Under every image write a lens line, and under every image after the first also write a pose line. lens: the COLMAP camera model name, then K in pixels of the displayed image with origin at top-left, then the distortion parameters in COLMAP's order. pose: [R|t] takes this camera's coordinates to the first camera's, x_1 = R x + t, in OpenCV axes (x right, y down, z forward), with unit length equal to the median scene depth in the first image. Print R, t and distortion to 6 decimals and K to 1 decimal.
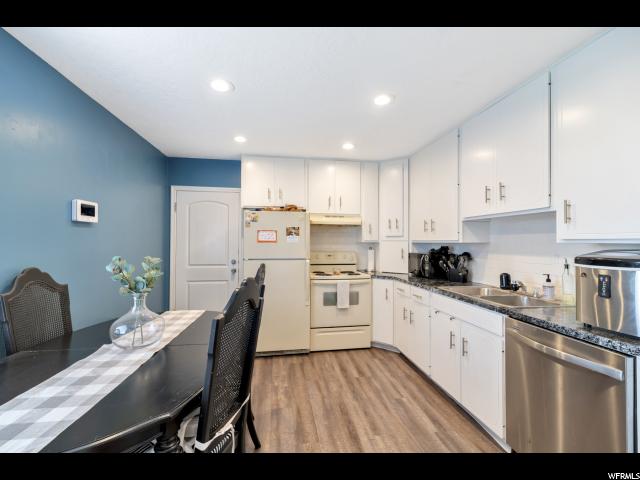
lens RADIAL K [[280.9, 0, 320.9], [0, 280.9, 239.8], [0, 0, 1]] dist [0.003287, 0.000253]
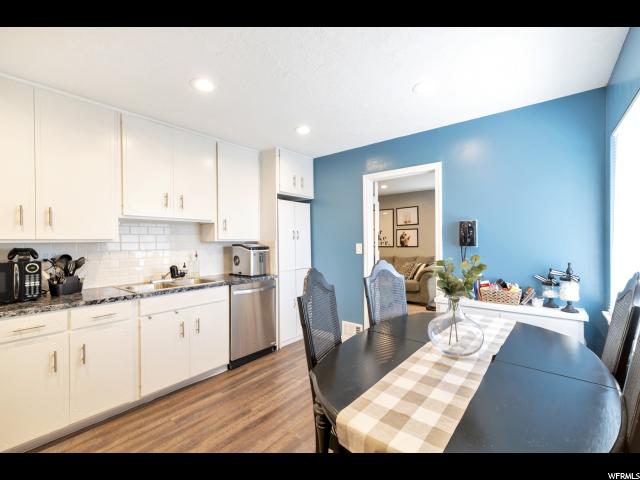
lens RADIAL K [[280.9, 0, 319.9], [0, 280.9, 240.4], [0, 0, 1]] dist [0.003287, 0.000253]
pose [[-0.672965, -0.000712, 0.739674, -0.472077], [-0.003144, 0.999993, -0.001897, 0.003960], [-0.739668, -0.003602, -0.672963, 0.887189]]
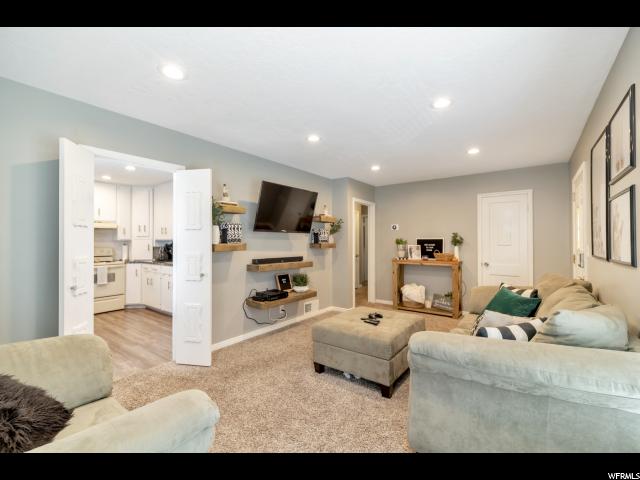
lens RADIAL K [[280.9, 0, 320.9], [0, 280.9, 239.3], [0, 0, 1]] dist [0.003287, 0.000253]
pose [[0.712781, -0.001820, 0.701384, -0.140938], [-0.001215, 0.999992, 0.003830, -0.003554], [-0.701385, -0.003582, 0.712773, -0.877937]]
